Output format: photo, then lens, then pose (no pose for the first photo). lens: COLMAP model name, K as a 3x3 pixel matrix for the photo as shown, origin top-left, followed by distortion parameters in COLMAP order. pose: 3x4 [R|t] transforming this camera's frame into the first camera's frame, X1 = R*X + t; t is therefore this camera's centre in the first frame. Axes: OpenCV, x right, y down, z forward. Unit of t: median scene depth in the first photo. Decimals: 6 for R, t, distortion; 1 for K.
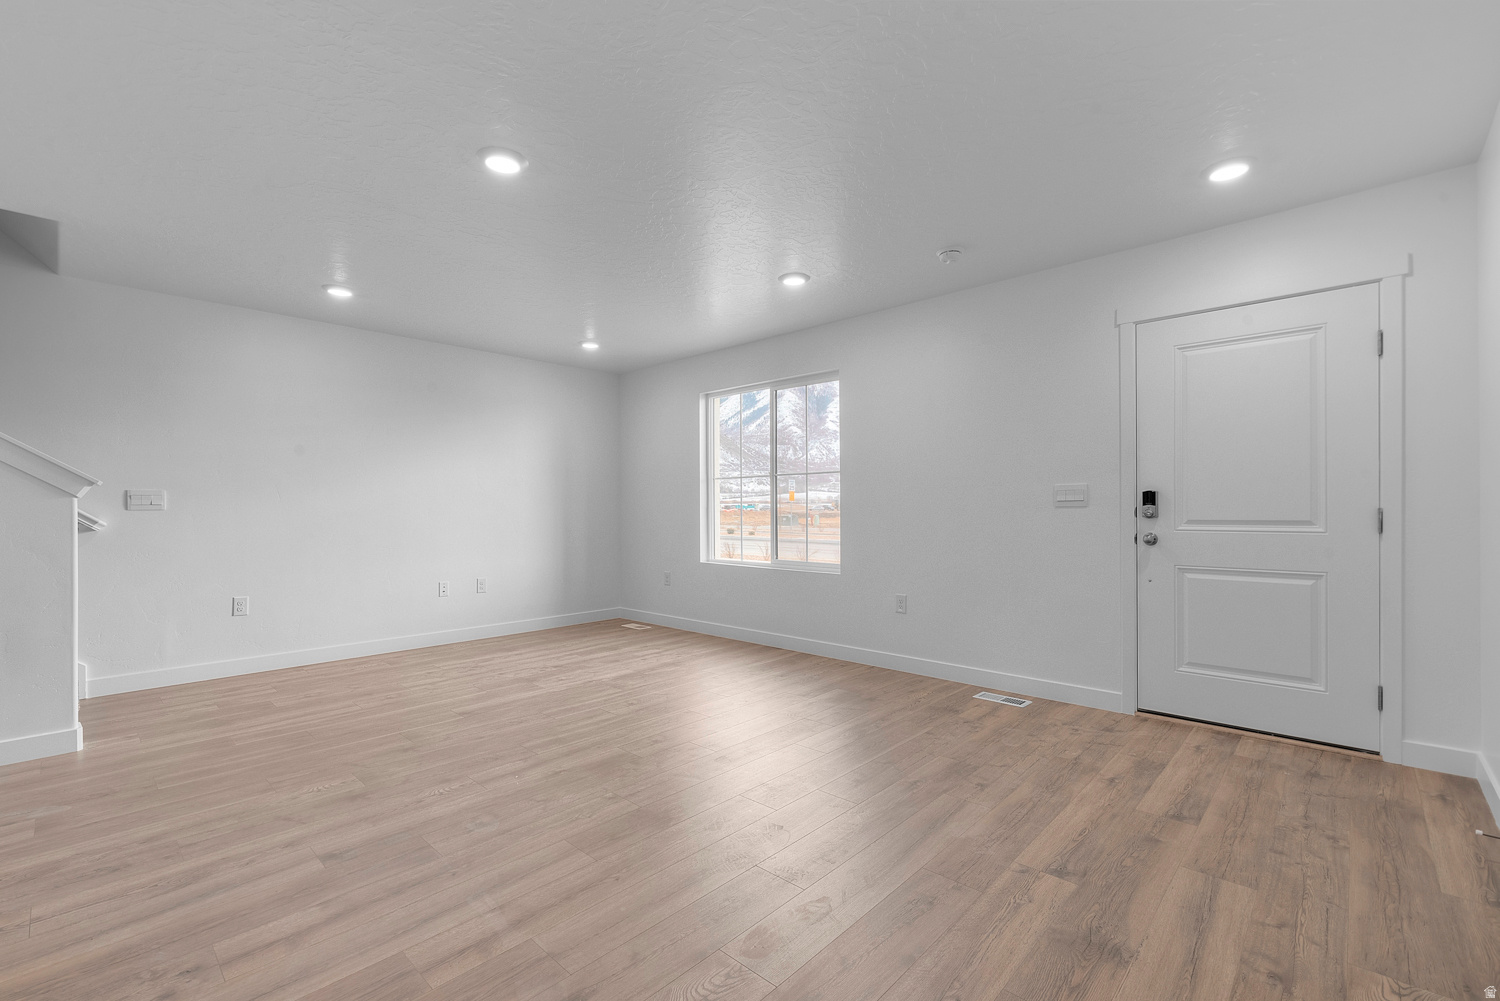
lens RADIAL K [[650.5, 0, 747.2], [0, 650.5, 500.6], [0, 0, 1]] dist [-0.000646, -0.000672]
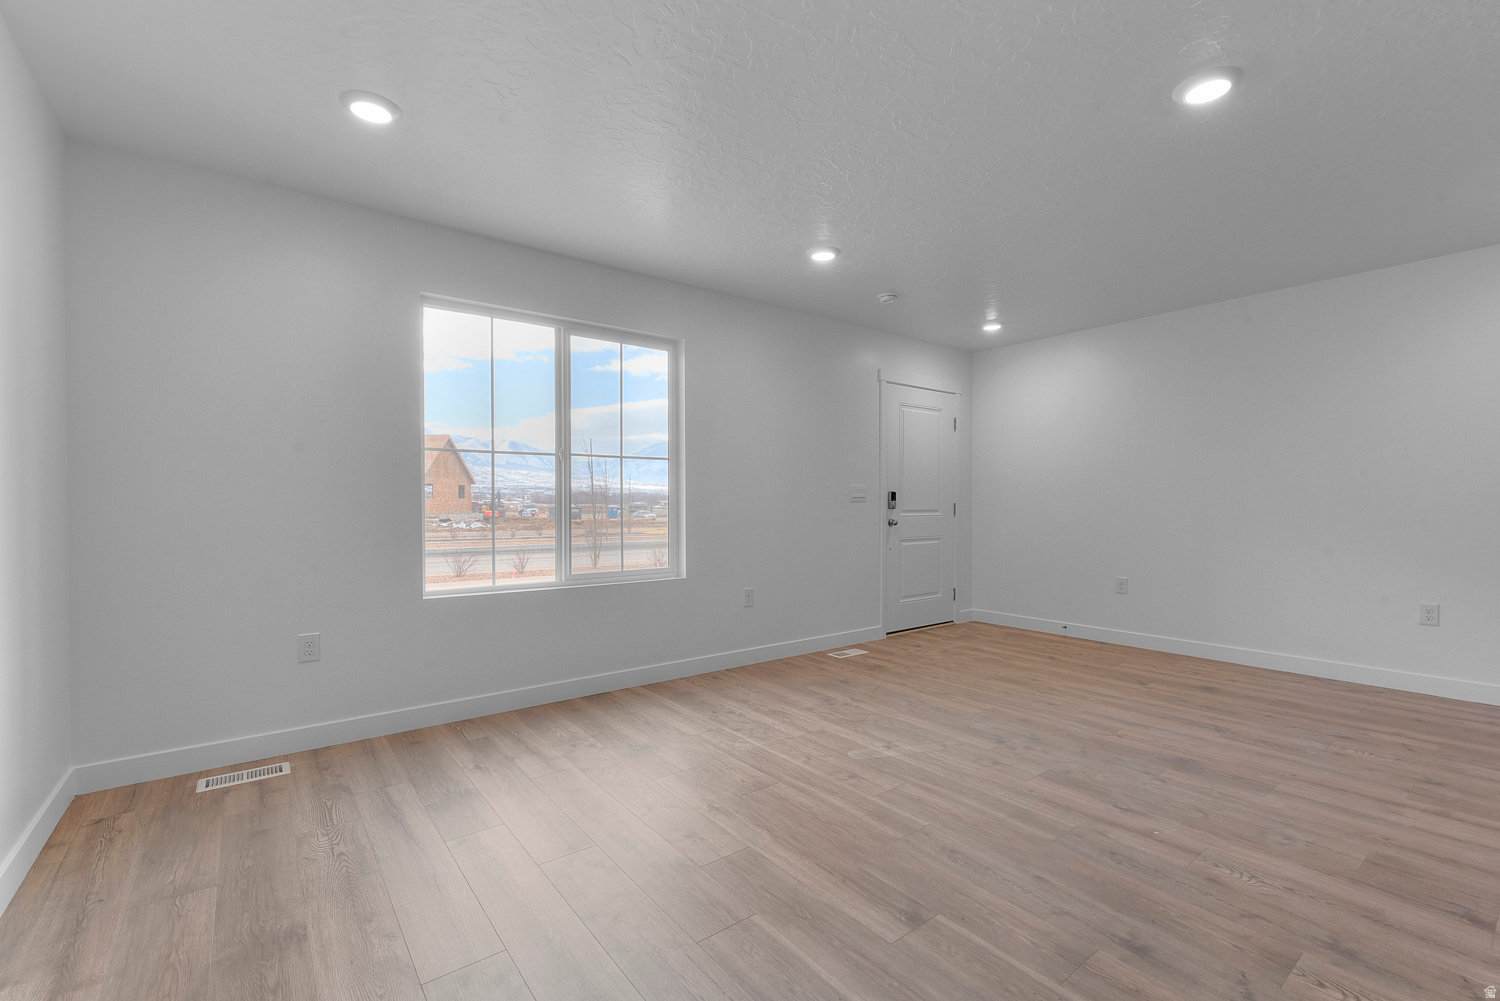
lens RADIAL K [[650.5, 0, 746.9], [0, 650.5, 498.8], [0, 0, 1]] dist [-0.000646, -0.000672]
pose [[0.156425, 0.010563, 0.987633, -0.982955], [-0.009800, 0.999910, -0.009142, 0.019870], [-0.987641, -0.008249, 0.156514, 1.100130]]
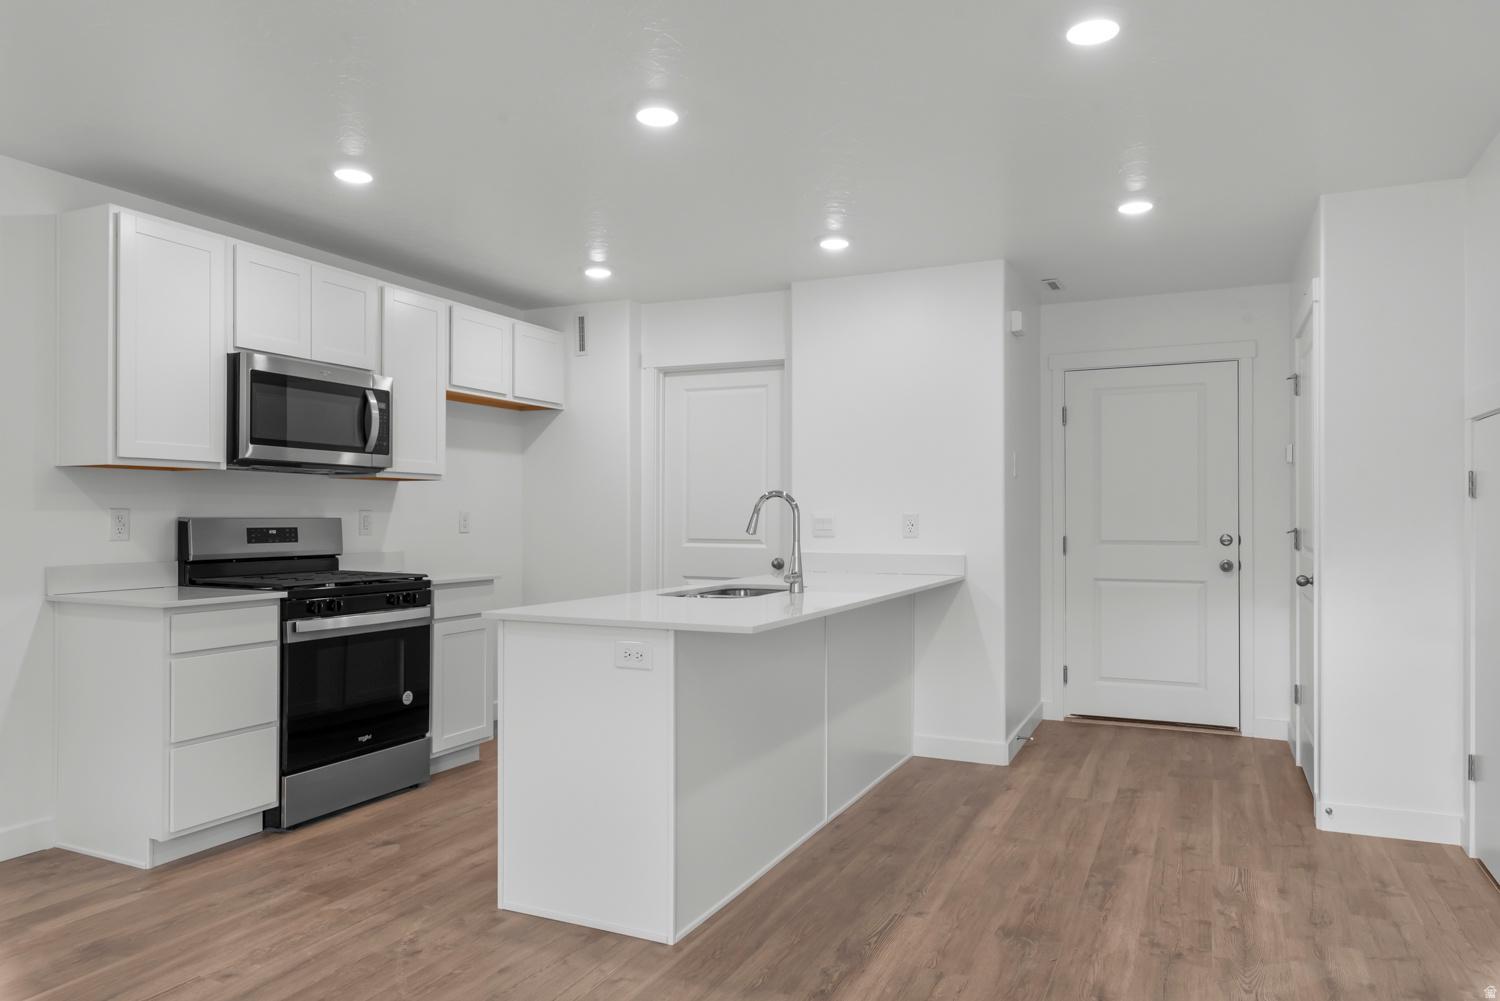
lens RADIAL K [[991.9, 0, 742.4], [0, 991.9, 504.1], [0, 0, 1]] dist [0.005432, 0.001044]
pose [[-0.947975, 0.000080, -0.318344, 0.644972], [0.007857, 0.999701, -0.023148, 0.005987], [0.318247, -0.024445, -0.947693, 0.732619]]
